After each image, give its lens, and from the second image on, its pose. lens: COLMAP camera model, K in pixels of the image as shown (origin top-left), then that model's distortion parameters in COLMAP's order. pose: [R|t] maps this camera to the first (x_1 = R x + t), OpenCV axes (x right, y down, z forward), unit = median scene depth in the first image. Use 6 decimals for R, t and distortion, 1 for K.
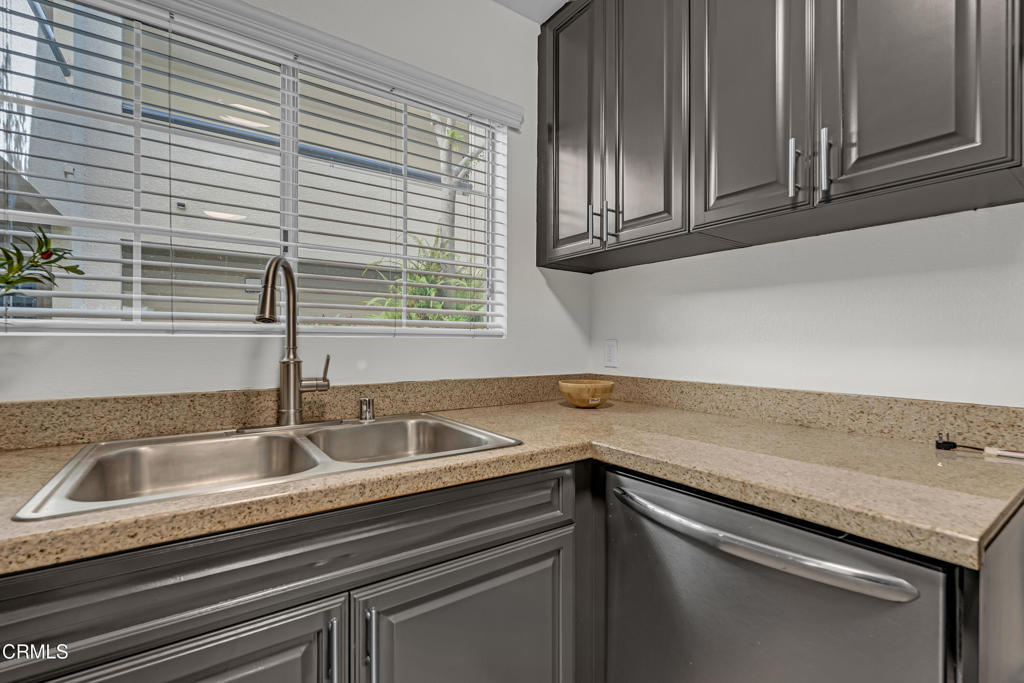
lens RADIAL K [[456.6, 0, 509.1], [0, 456.6, 343.3], [0, 0, 1]] dist [0.002322, 0.000259]
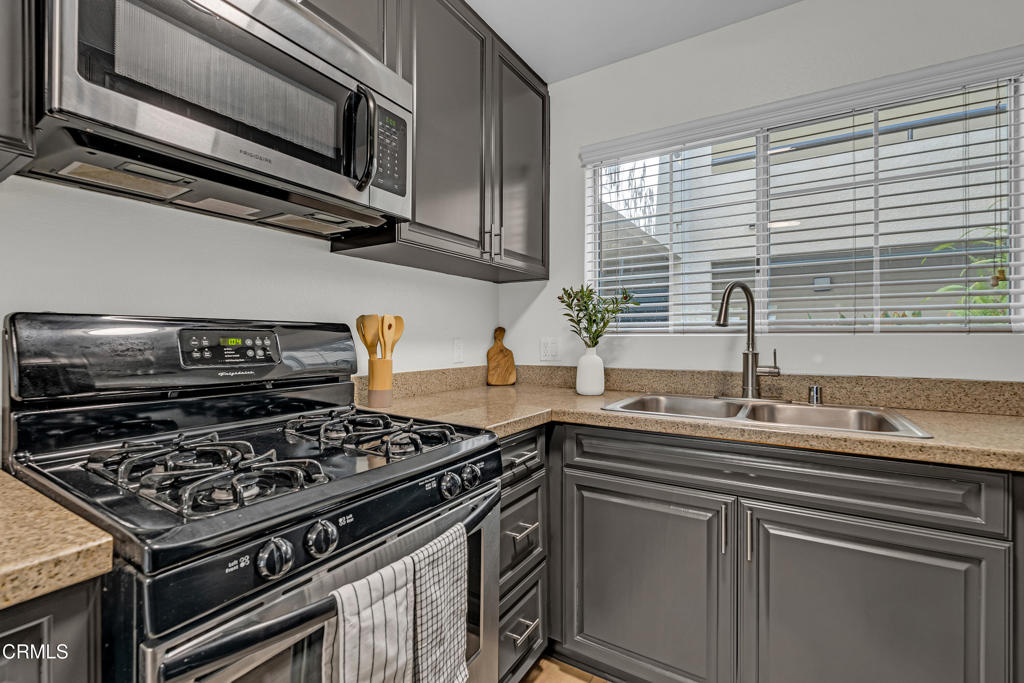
lens RADIAL K [[456.6, 0, 509.3], [0, 456.6, 340.4], [0, 0, 1]] dist [0.002322, 0.000259]
pose [[0.393505, 0.000965, -0.919322, 0.518073], [-0.004008, 0.999992, -0.000666, 0.004723], [0.919314, 0.003946, 0.393505, -0.229264]]
